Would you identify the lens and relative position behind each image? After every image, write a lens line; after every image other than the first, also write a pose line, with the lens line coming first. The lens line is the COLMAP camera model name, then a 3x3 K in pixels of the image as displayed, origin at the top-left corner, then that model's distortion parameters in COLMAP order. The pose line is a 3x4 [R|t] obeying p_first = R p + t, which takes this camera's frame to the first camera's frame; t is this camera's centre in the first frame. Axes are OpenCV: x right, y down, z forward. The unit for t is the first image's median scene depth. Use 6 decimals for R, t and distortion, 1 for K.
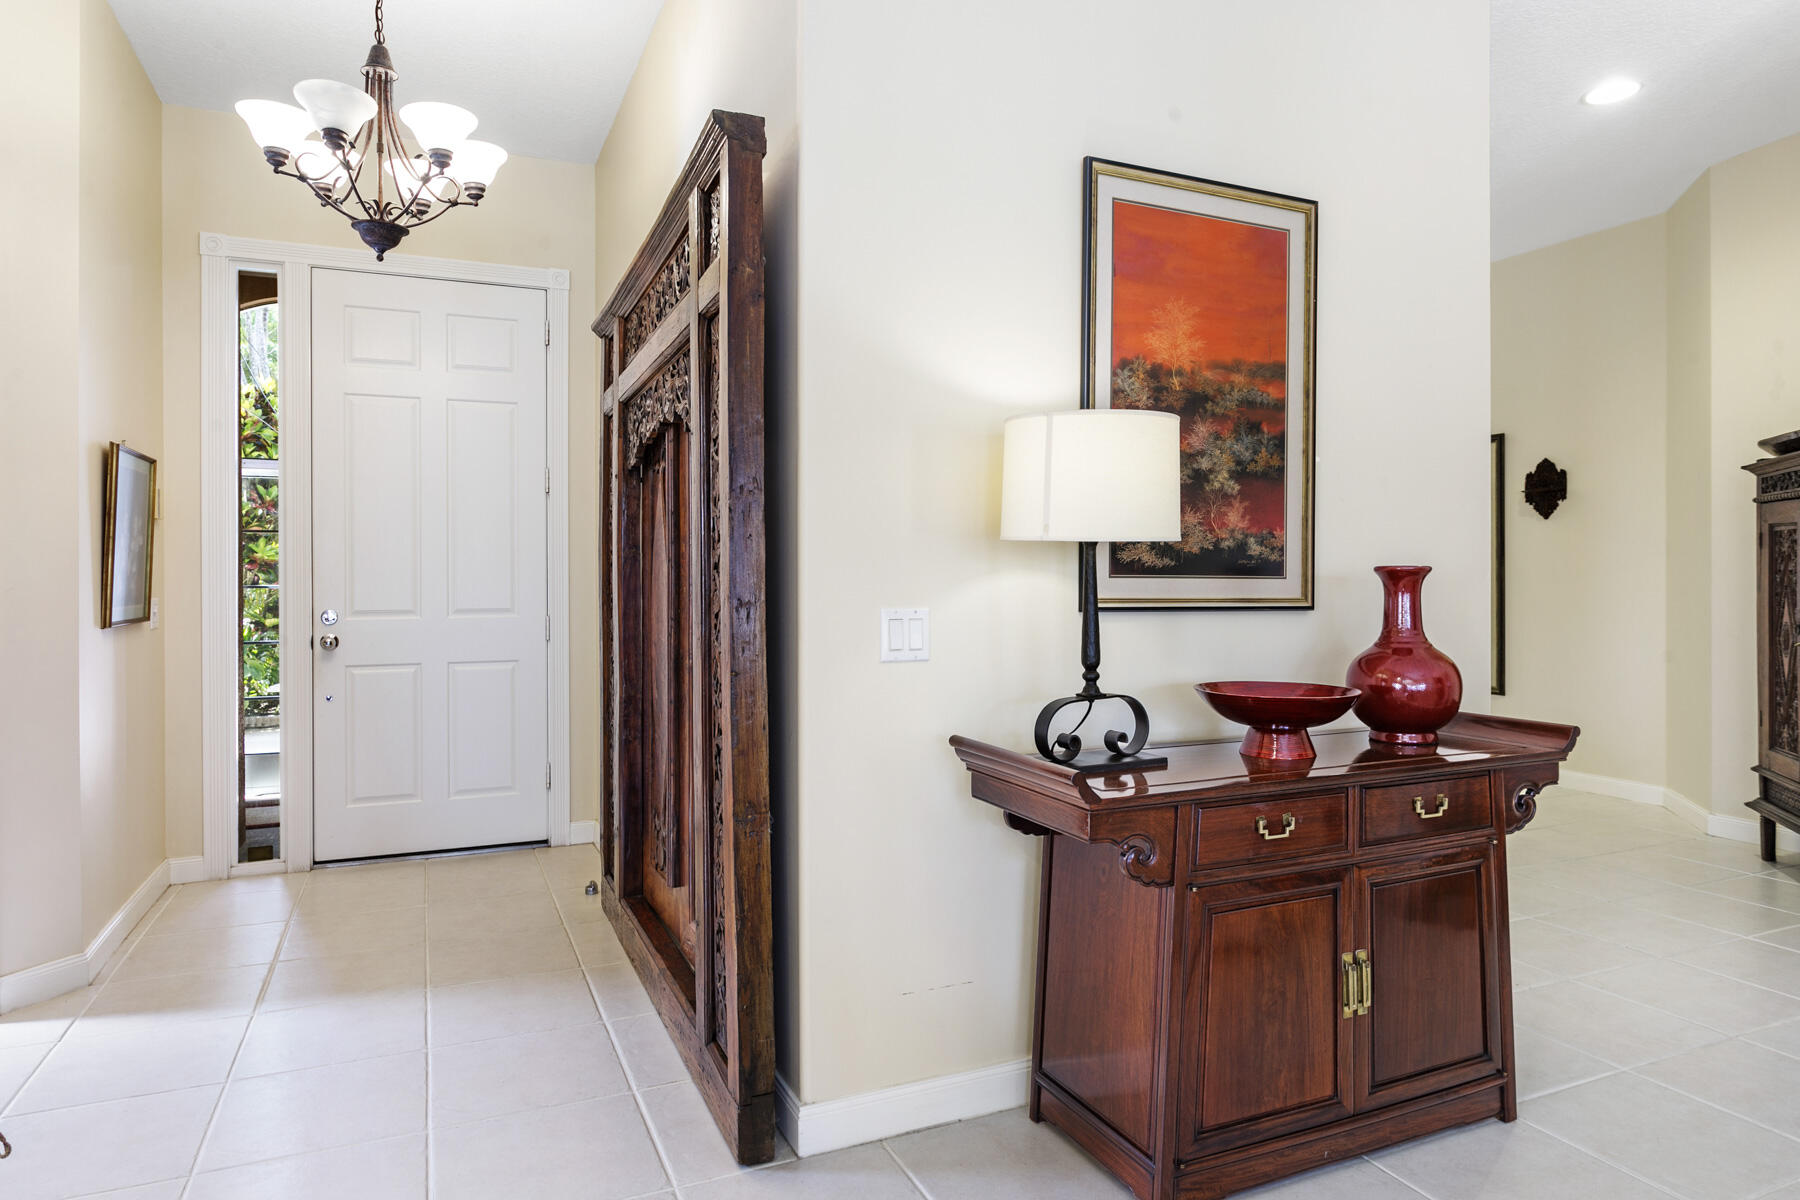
lens RADIAL K [[1094.7, 0, 910.0], [0, 1094.7, 590.7], [0, 0, 1]] dist [-0.007894, 0.003693]
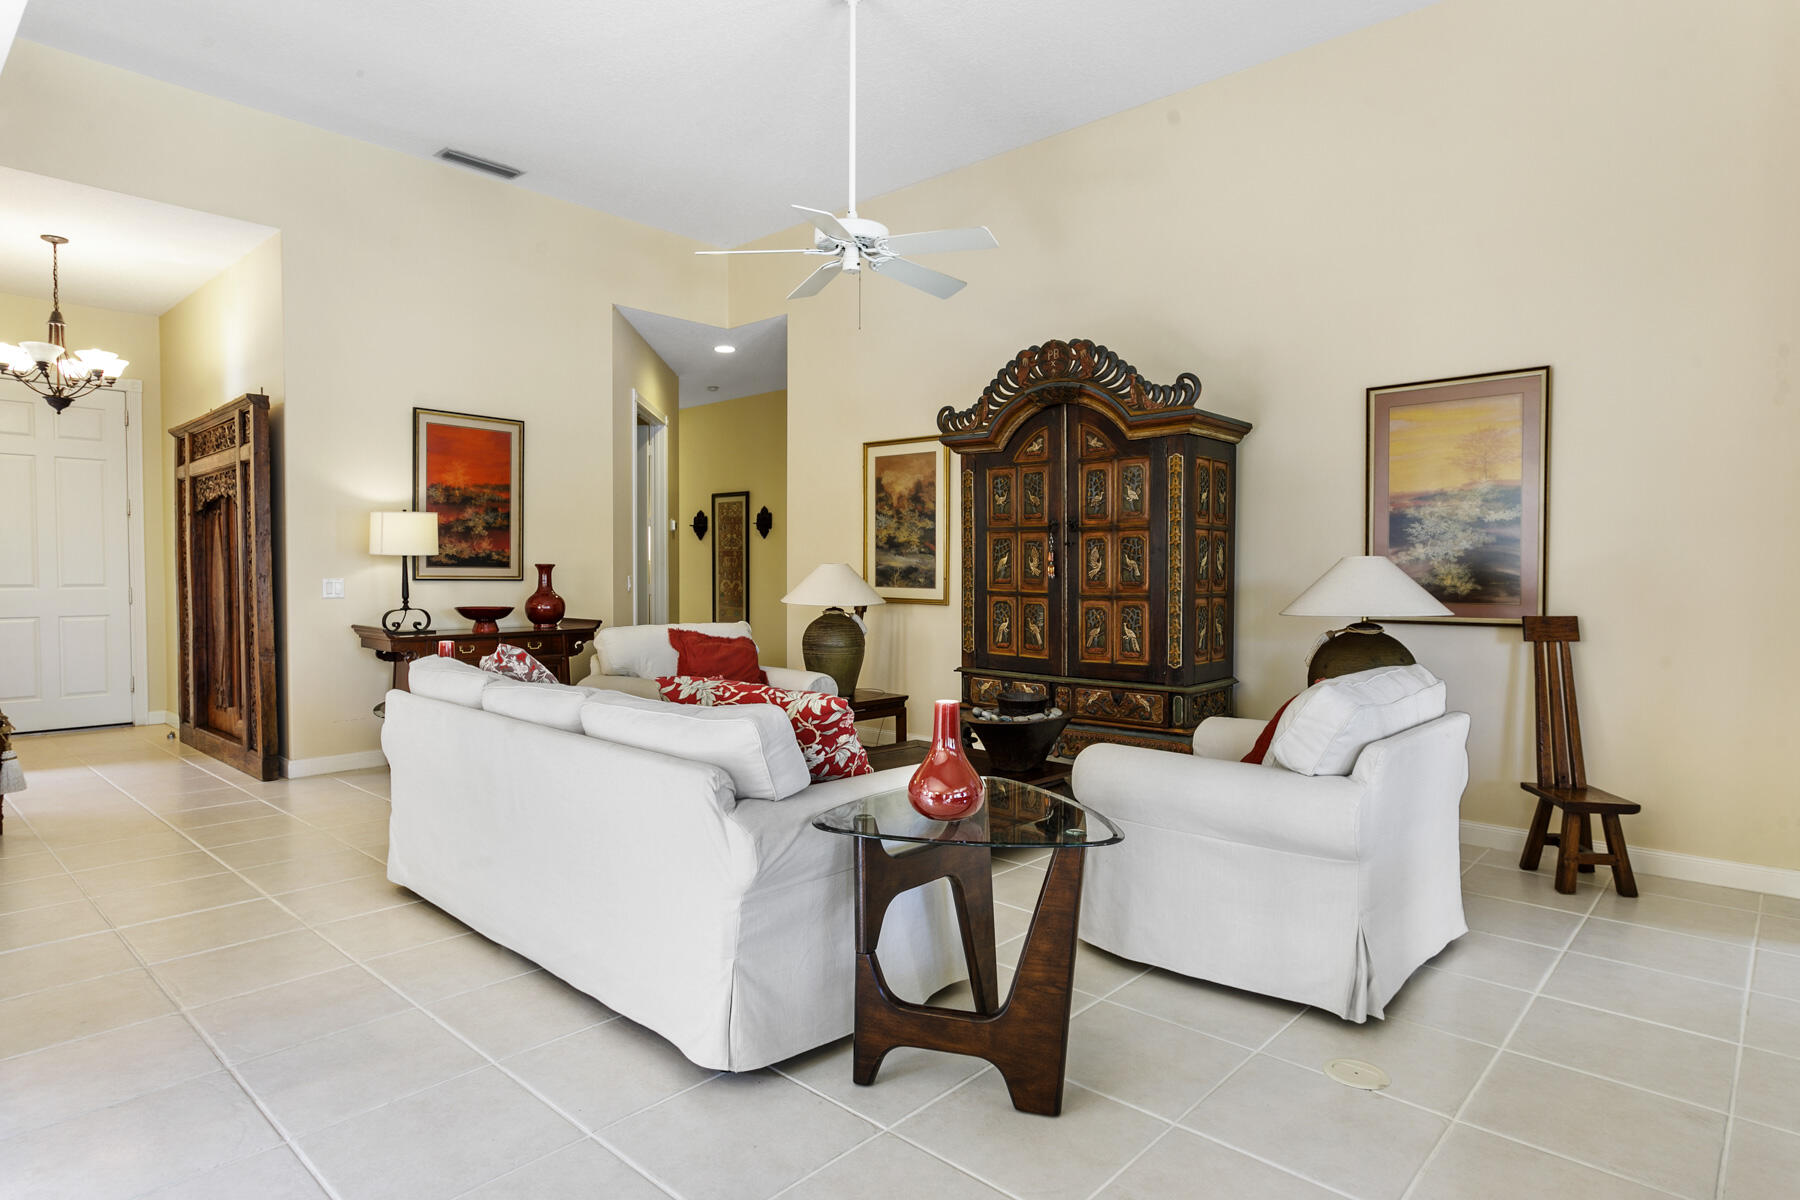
lens RADIAL K [[984.7, 0, 897.2], [0, 984.7, 603.0], [0, 0, 1]] dist [0.002024, 0.000029]
pose [[0.918311, -0.008235, 0.395773, 0.270765], [-0.001176, 0.999722, 0.023530, 0.015714], [-0.395857, -0.022073, 0.918047, -1.552333]]
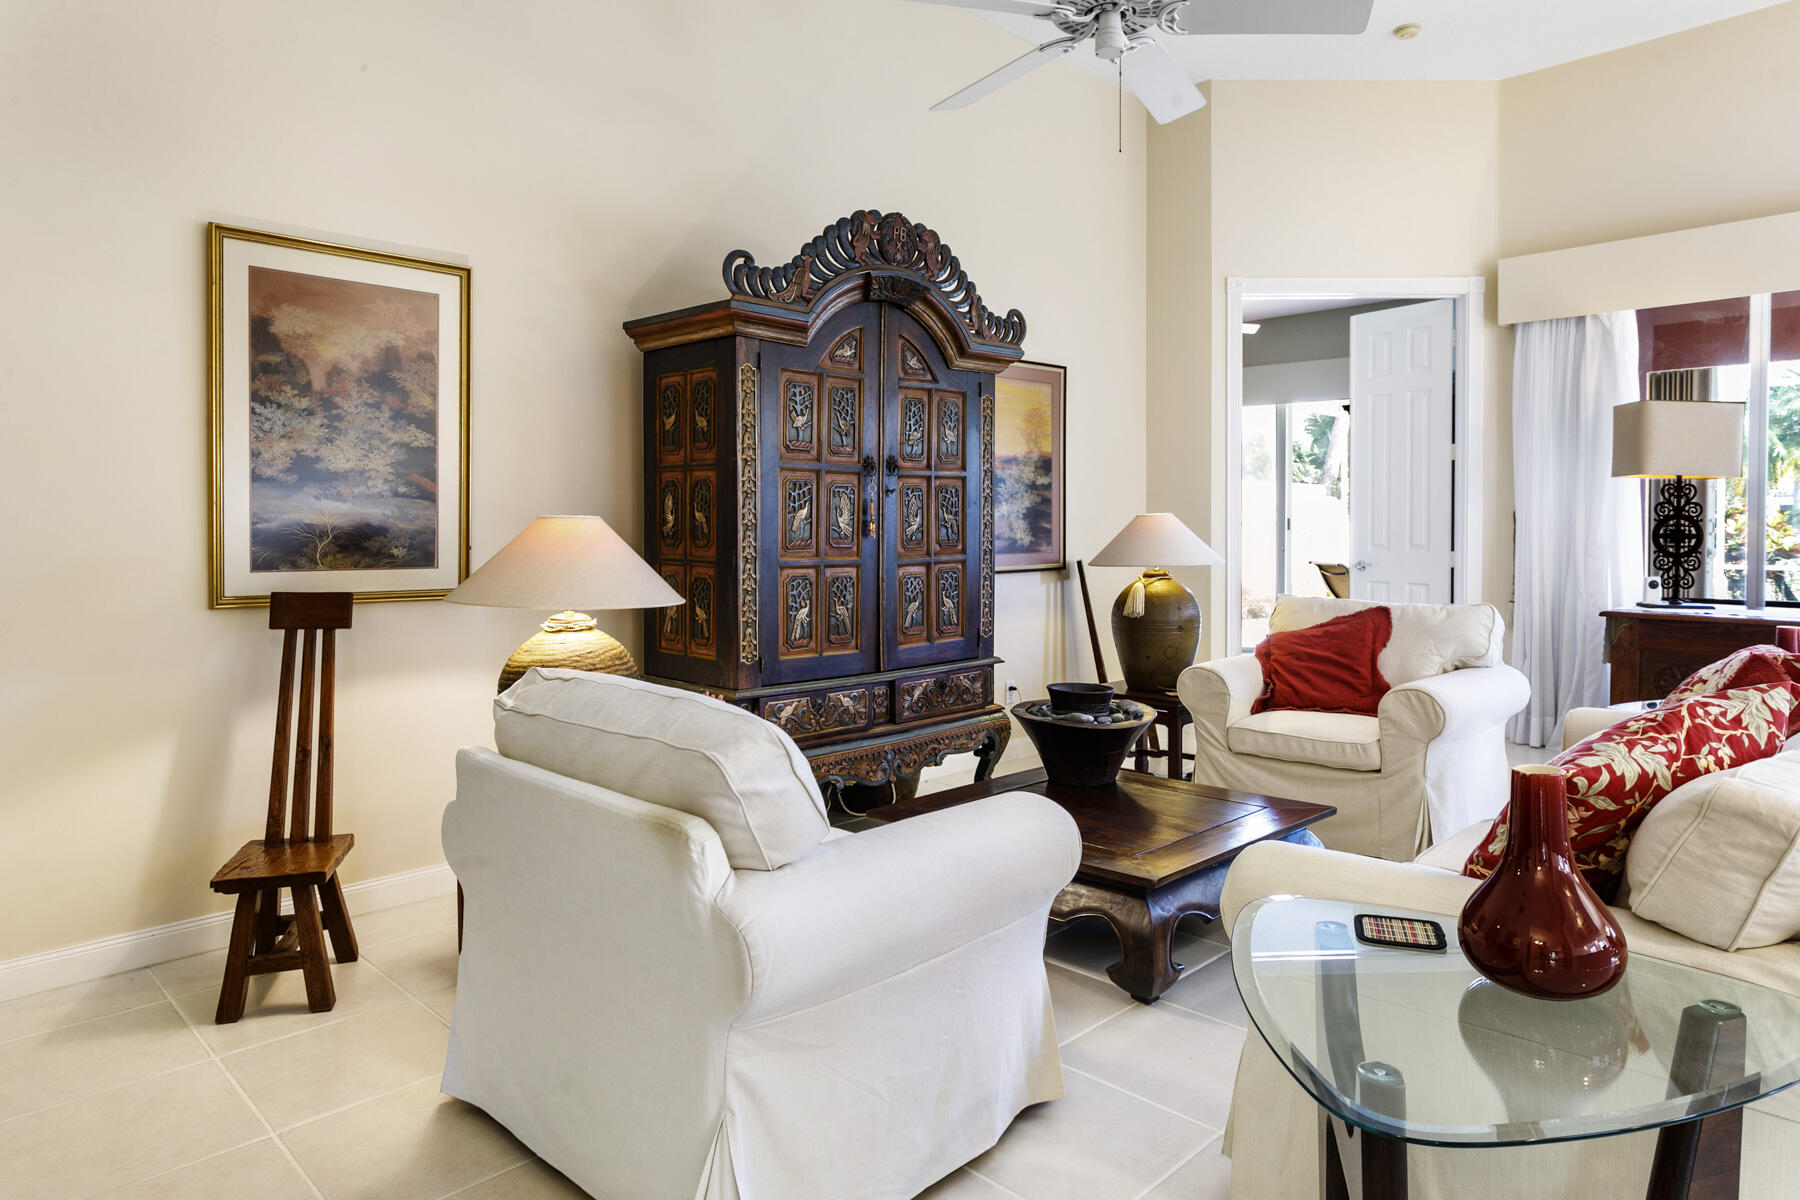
lens RADIAL K [[1094.7, 0, 870.8], [0, 1094.7, 554.0], [0, 0, 1]] dist [-0.007894, 0.003693]
pose [[-0.341966, -0.021972, 0.939455, -0.356937], [0.015036, 0.999471, 0.028849, -0.025843], [-0.939592, 0.023992, -0.341455, 1.786253]]
